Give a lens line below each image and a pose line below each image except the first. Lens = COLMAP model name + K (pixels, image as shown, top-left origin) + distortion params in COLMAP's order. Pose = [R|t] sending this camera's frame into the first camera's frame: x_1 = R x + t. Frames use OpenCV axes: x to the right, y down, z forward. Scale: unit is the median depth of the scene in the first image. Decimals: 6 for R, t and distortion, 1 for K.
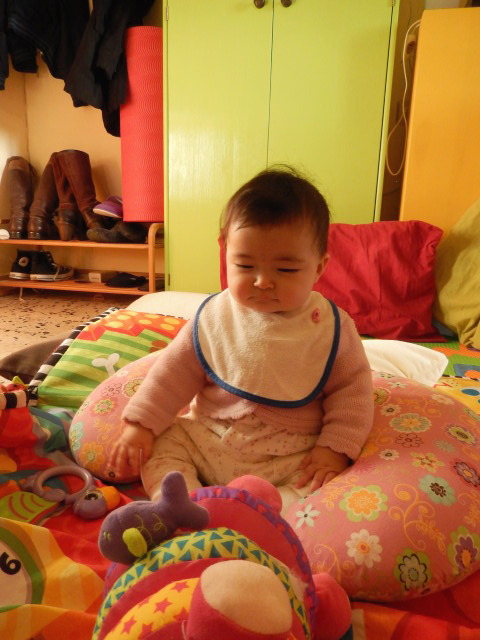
lens RADIAL K [[467.8, 0, 240.0], [0, 467.8, 320.0], [0, 0, 1]] dist [-0.015070, -0.008168]
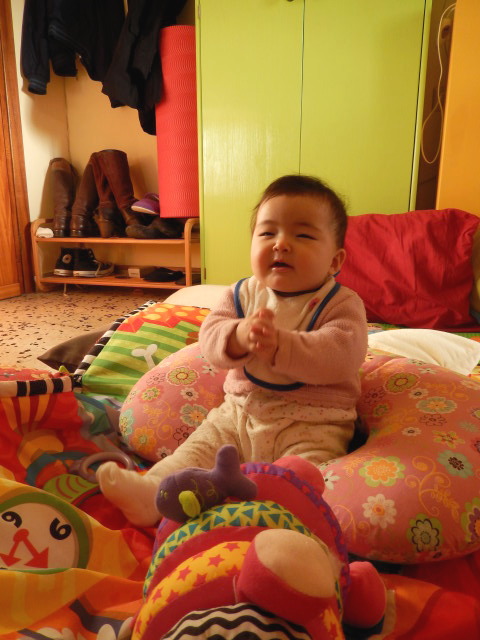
lens RADIAL K [[467.8, 0, 240.0], [0, 467.8, 320.0], [0, 0, 1]] dist [-0.015070, -0.008168]
pose [[0.996635, -0.010230, -0.081324, 0.008466], [0.011293, 0.999857, 0.012618, 0.004317], [0.081183, -0.013494, 0.996608, -0.018968]]
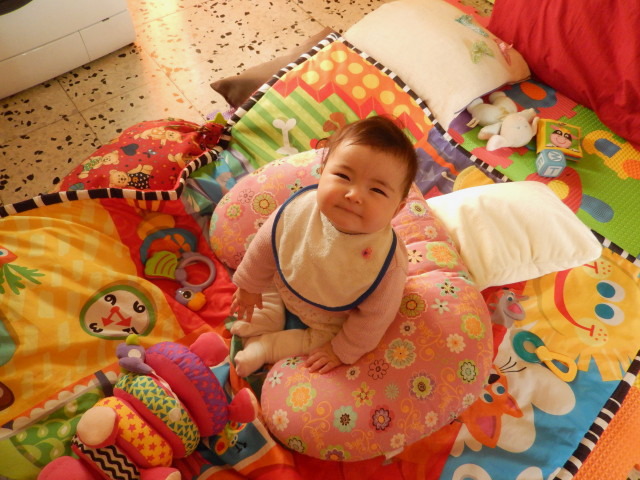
lens RADIAL K [[471.5, 0, 320.9], [0, 471.5, 237.8], [0, 0, 1]] dist [-0.016921, -0.002687]
pose [[0.835033, 0.469729, -0.286487, 0.161812], [-0.162749, 0.708271, 0.686924, -0.336633], [0.525579, -0.526979, 0.667877, 0.079662]]
